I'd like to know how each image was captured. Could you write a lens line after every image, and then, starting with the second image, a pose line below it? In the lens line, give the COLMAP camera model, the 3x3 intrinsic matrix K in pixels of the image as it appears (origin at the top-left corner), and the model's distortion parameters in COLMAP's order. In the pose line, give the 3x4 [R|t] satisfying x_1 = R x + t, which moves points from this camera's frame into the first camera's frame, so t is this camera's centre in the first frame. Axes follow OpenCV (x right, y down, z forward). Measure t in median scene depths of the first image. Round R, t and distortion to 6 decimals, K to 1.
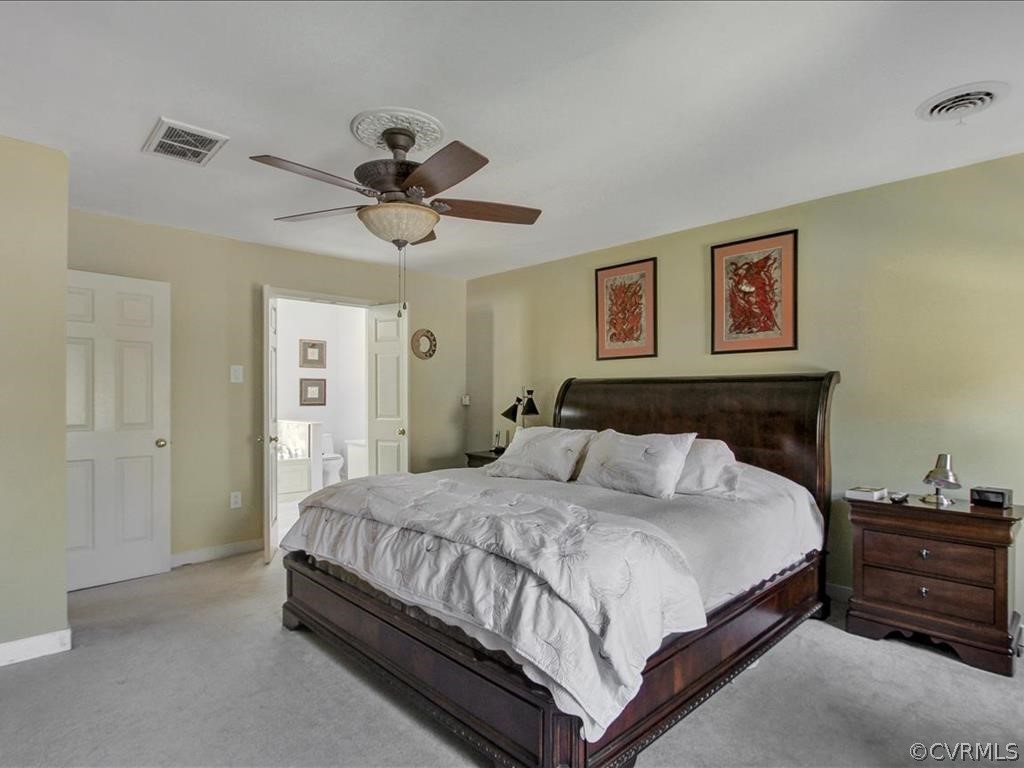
lens RADIAL K [[551.0, 0, 516.6], [0, 551.0, 392.9], [0, 0, 1]] dist [-0.020084, 0.004256]
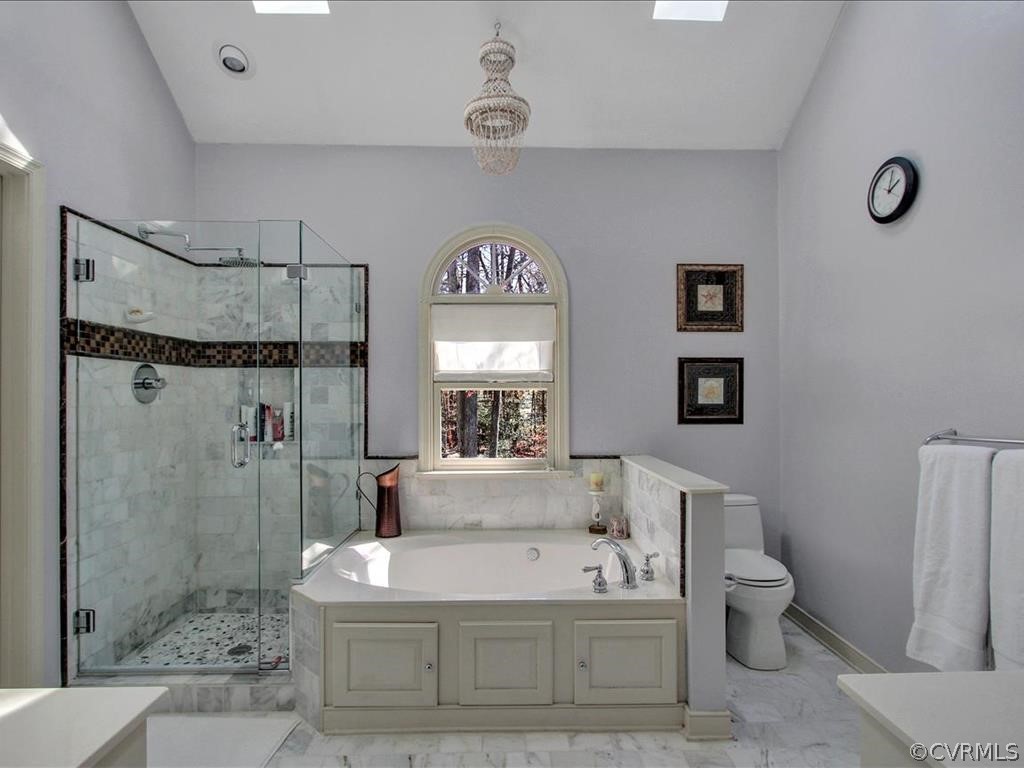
lens RADIAL K [[551.0, 0, 517.9], [0, 551.0, 389.1], [0, 0, 1]] dist [-0.020084, 0.004256]
pose [[0.736856, -0.009050, -0.675989, -0.199604], [0.003182, 0.999946, -0.009919, 0.000860], [0.676042, 0.005158, 0.736845, 0.601008]]
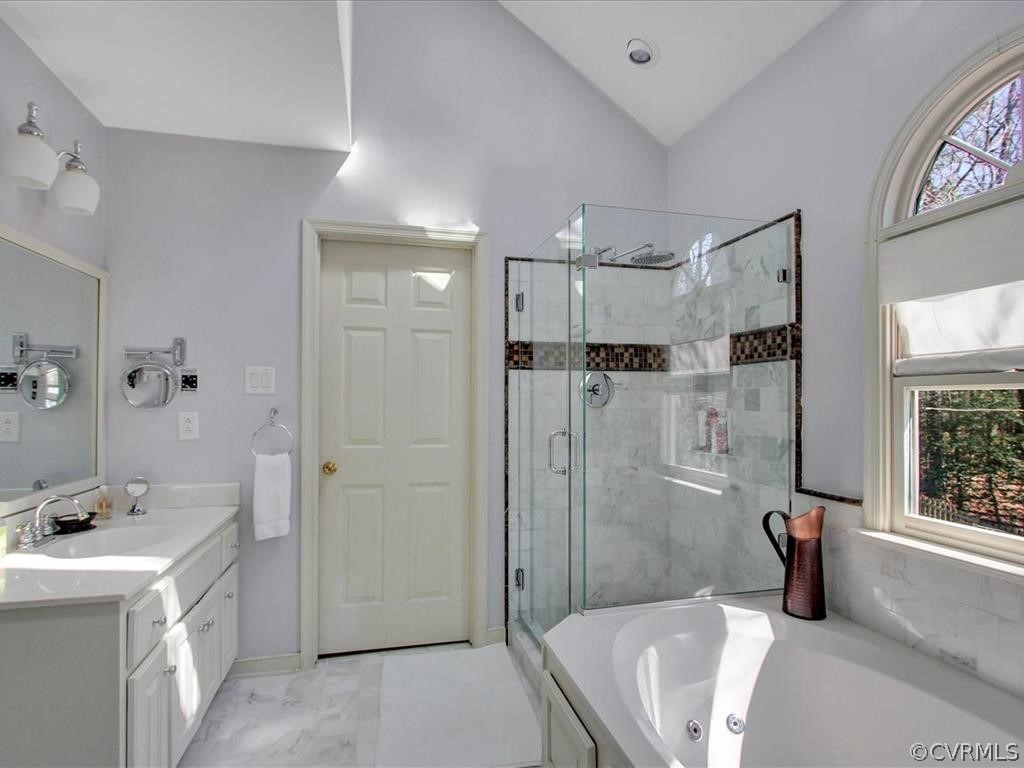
lens RADIAL K [[551.0, 0, 509.2], [0, 551.0, 387.6], [0, 0, 1]] dist [-0.020084, 0.004256]
pose [[-0.510212, -0.017218, -0.859877, -0.240395], [0.005208, 0.999719, -0.023108, 0.000526], [0.860033, -0.016268, -0.509979, 0.834938]]
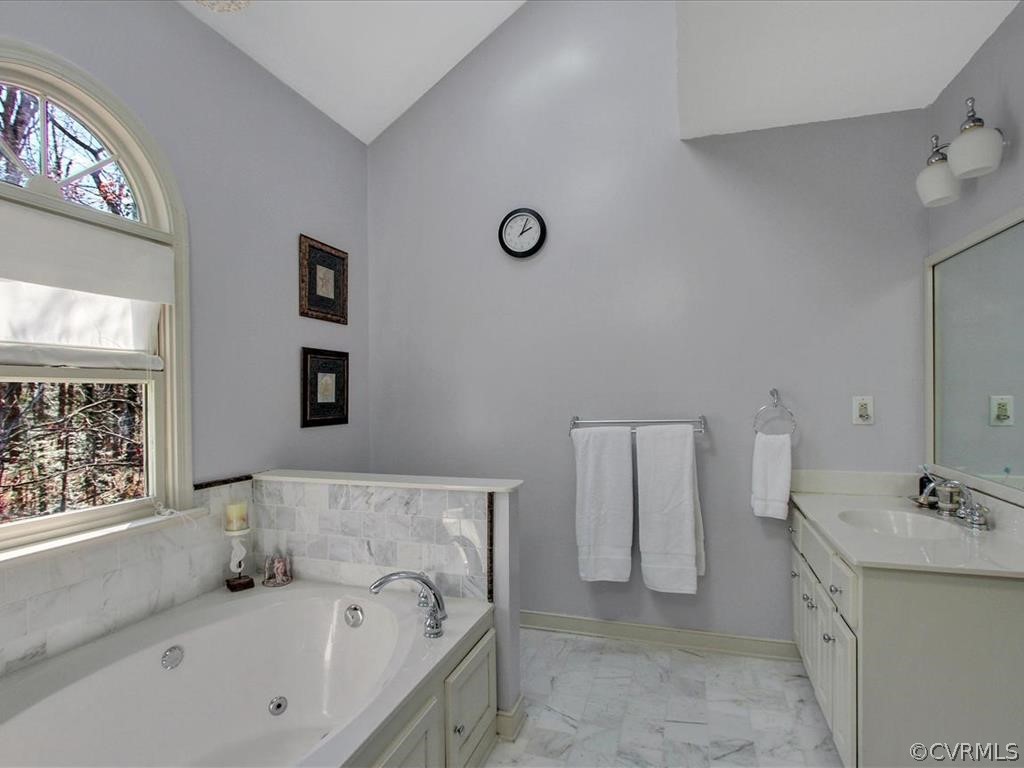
lens RADIAL K [[551.0, 0, 519.1], [0, 551.0, 393.1], [0, 0, 1]] dist [-0.020084, 0.004256]
pose [[0.875949, -0.001167, 0.482402, -0.433564], [0.000172, 0.999998, 0.002106, 0.001348], [-0.482404, -0.001761, 0.875947, 0.621662]]
